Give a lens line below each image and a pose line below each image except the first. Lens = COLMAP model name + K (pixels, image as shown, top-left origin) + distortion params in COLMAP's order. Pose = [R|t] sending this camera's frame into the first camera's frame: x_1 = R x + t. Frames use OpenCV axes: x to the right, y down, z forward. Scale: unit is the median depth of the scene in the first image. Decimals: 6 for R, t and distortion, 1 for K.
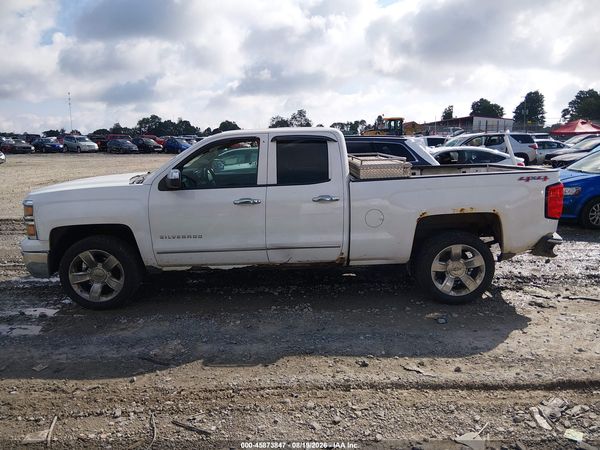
lens RADIAL K [[450.2, 0, 301.2], [0, 450.2, 229.2], [0, 0, 1]] dist [0.118352, -0.192596]
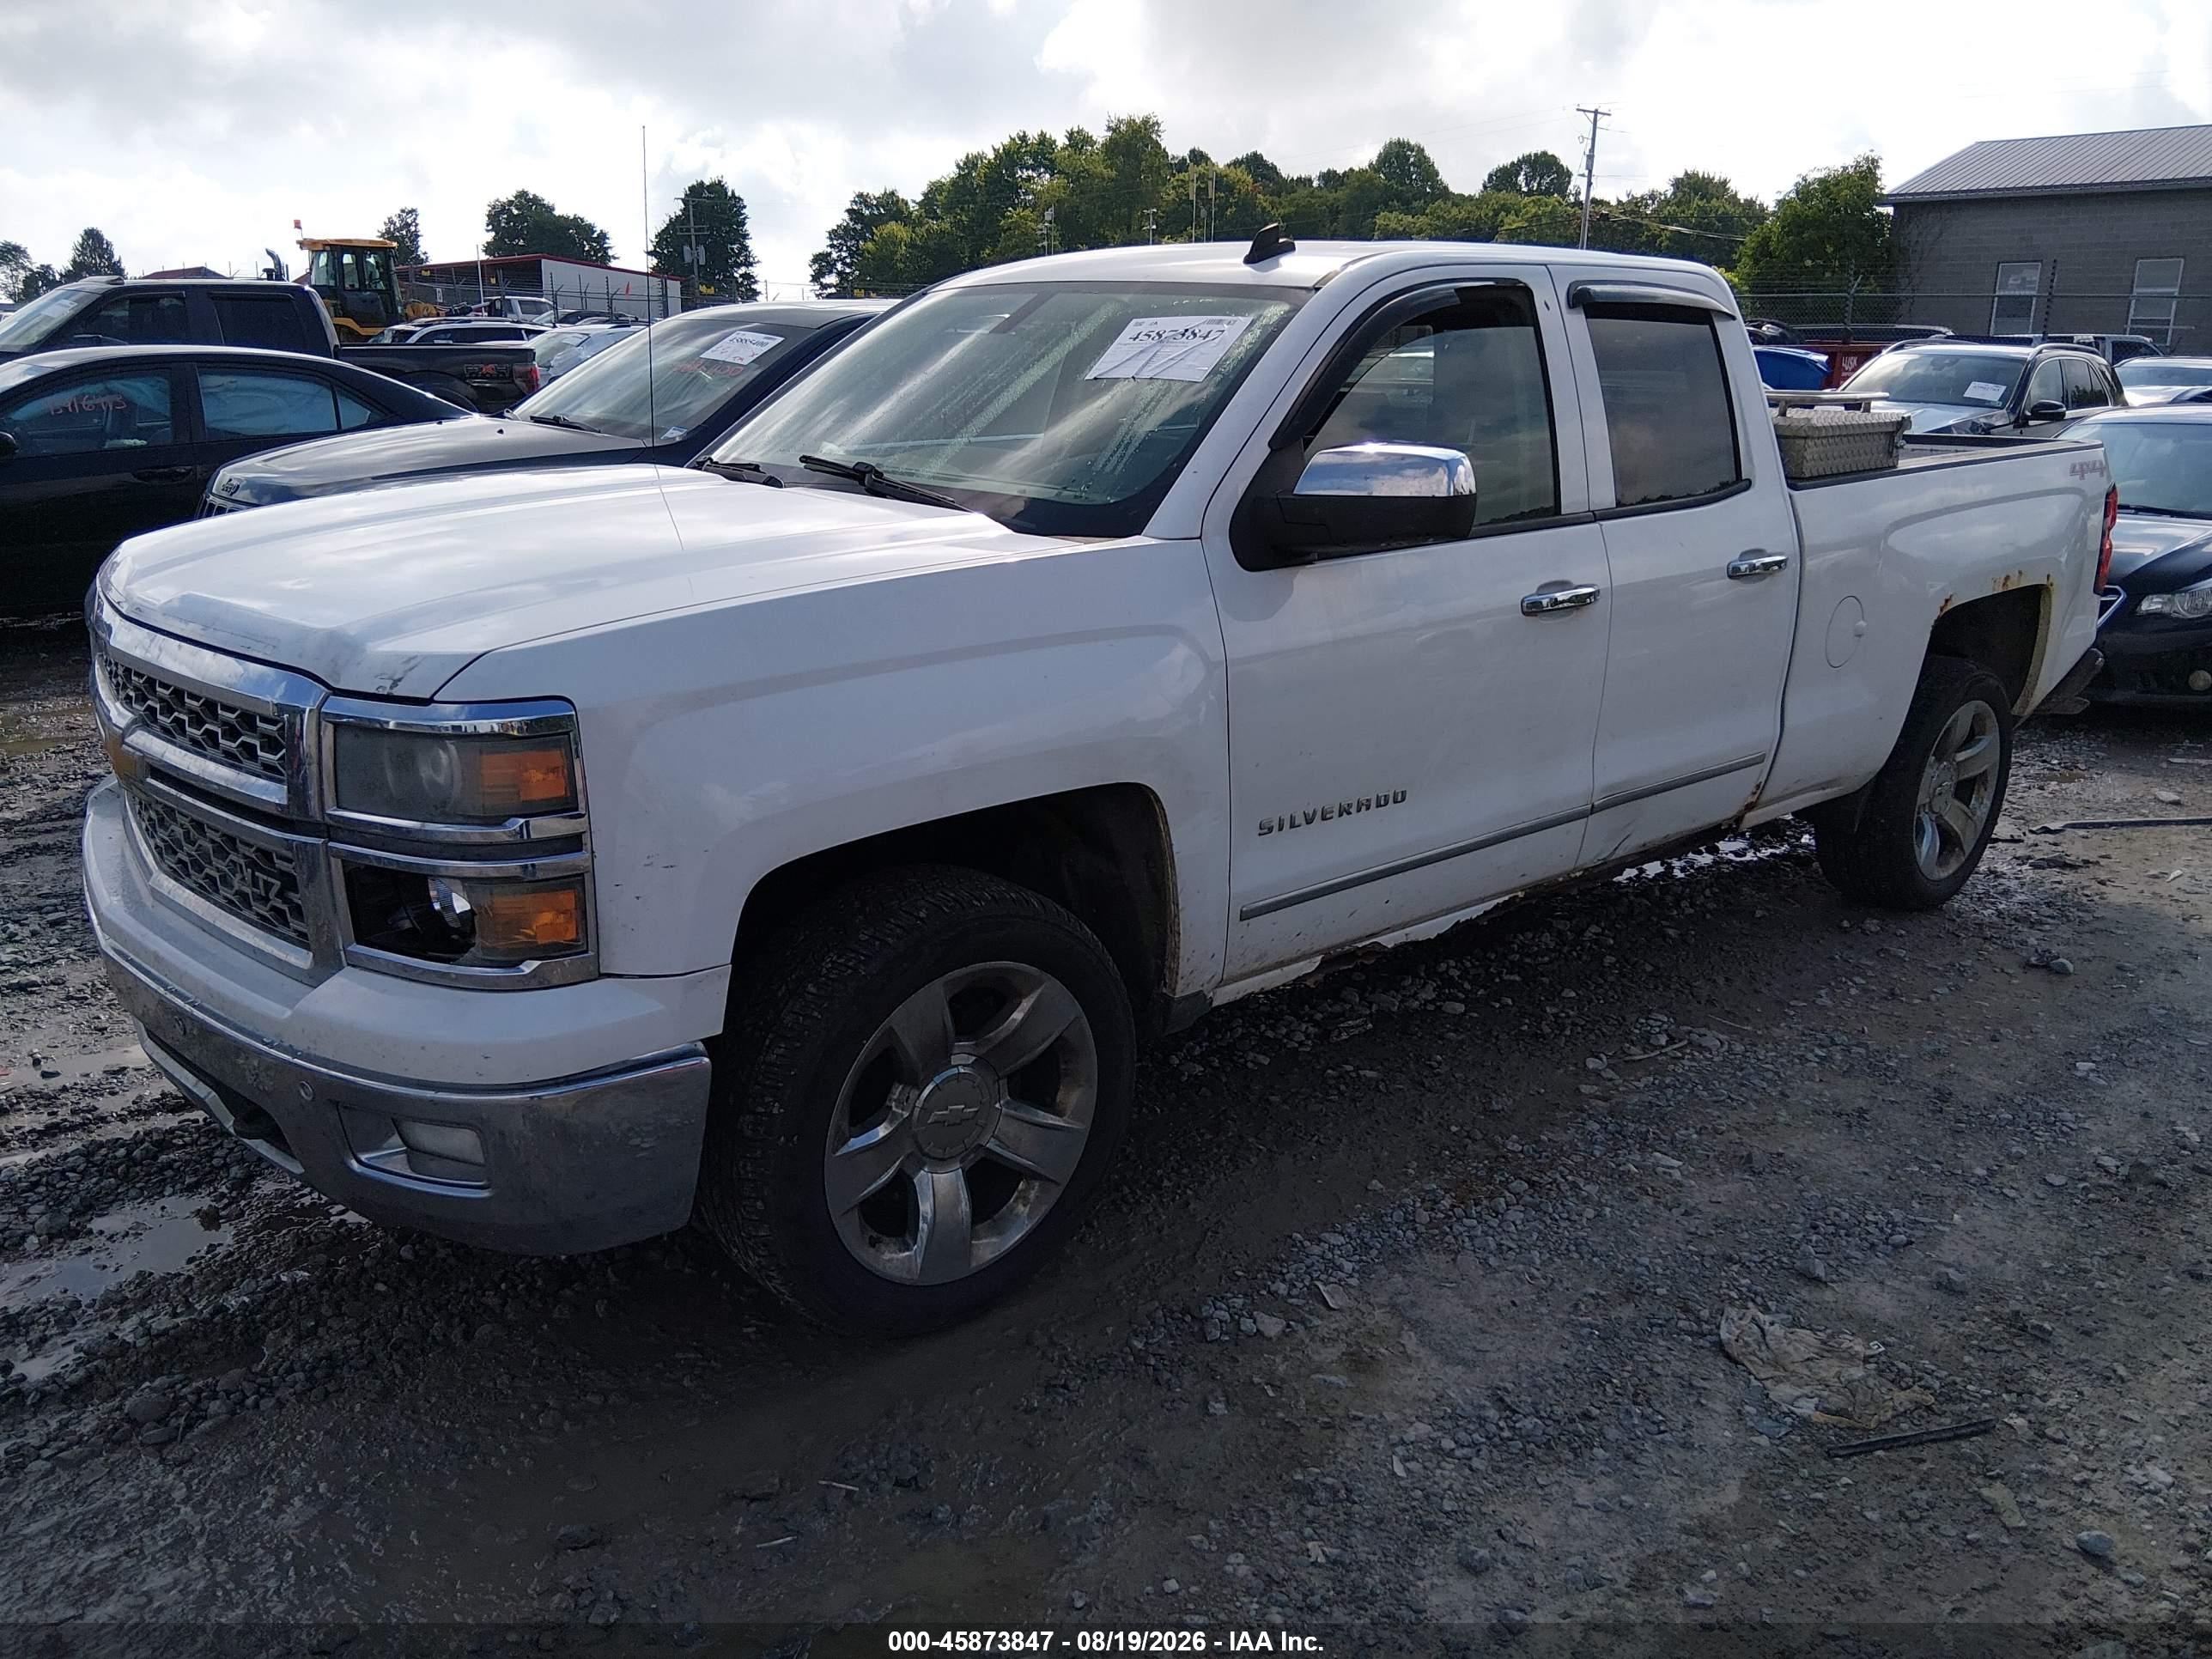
lens RADIAL K [[1659.9, 0, 1110.5], [0, 1659.9, 844.9], [0, 0, 1]] dist [0.118352, -0.192596]
pose [[0.771706, -0.155566, 0.616660, -0.760435], [0.097648, 0.987108, 0.126820, -0.065846], [-0.628439, -0.037652, 0.776947, 0.511465]]
